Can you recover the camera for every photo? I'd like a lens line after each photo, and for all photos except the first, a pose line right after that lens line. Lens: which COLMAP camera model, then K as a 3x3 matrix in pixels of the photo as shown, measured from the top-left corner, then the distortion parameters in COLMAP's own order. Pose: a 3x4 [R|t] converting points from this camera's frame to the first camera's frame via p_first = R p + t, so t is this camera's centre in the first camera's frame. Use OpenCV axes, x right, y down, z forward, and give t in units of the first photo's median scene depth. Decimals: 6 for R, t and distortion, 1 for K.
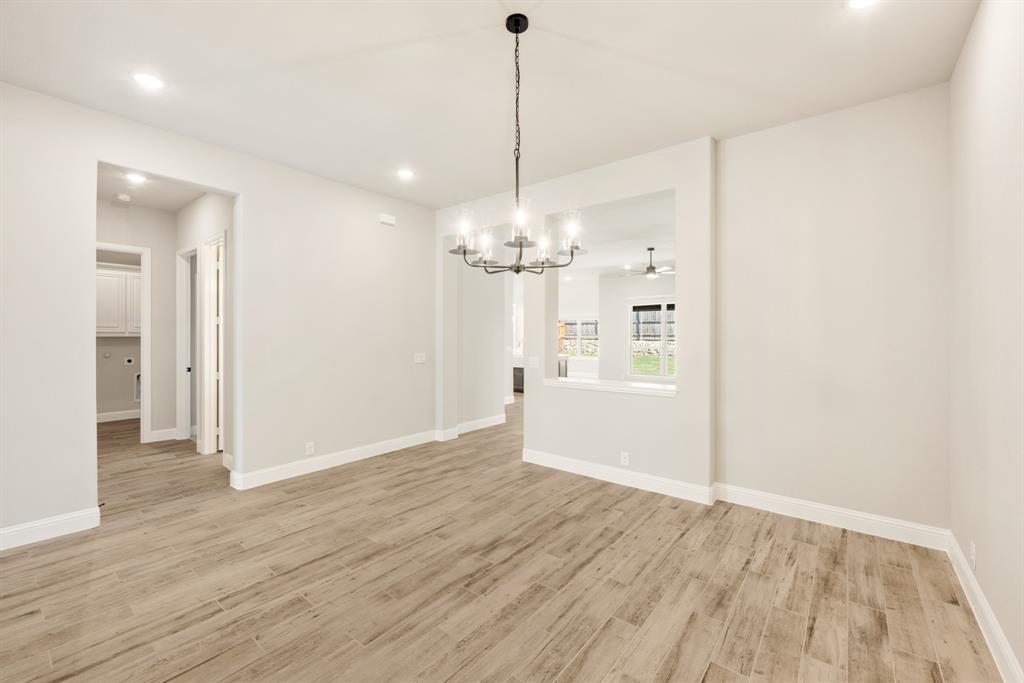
lens RADIAL K [[419.2, 0, 513.3], [0, 419.2, 338.7], [0, 0, 1]] dist [-0.002150, -0.001308]
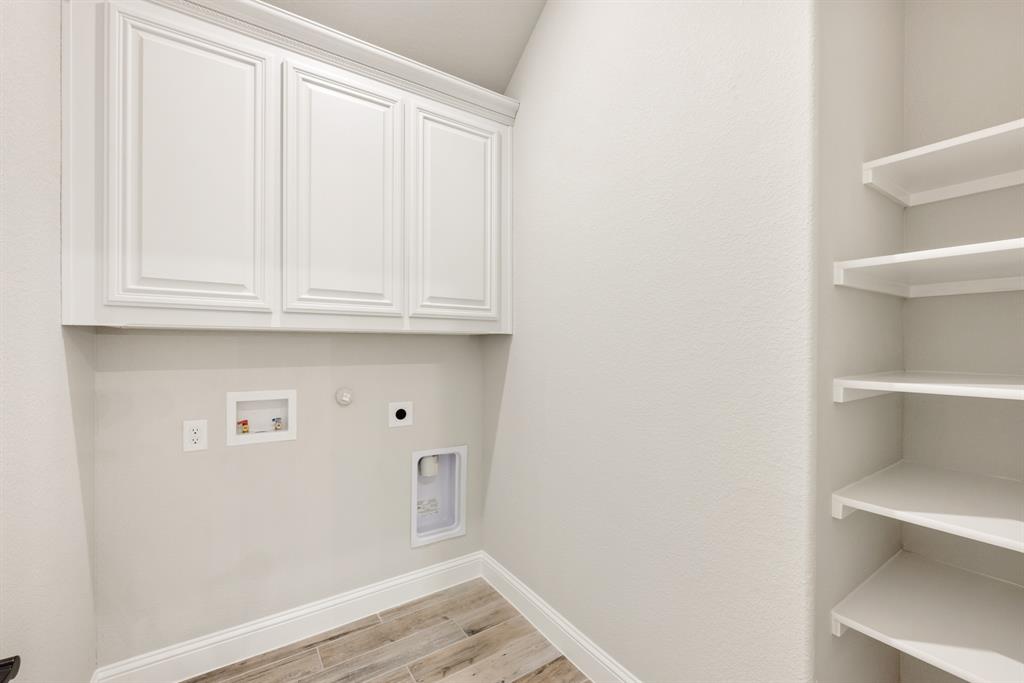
lens RADIAL K [[419.2, 0, 511.4], [0, 419.2, 343.5], [0, 0, 1]] dist [-0.002150, -0.001308]
pose [[0.951408, 0.004282, -0.307903, -0.772680], [-0.005789, 0.999975, -0.003980, 0.003444], [0.307878, 0.005569, 0.951410, 0.759606]]
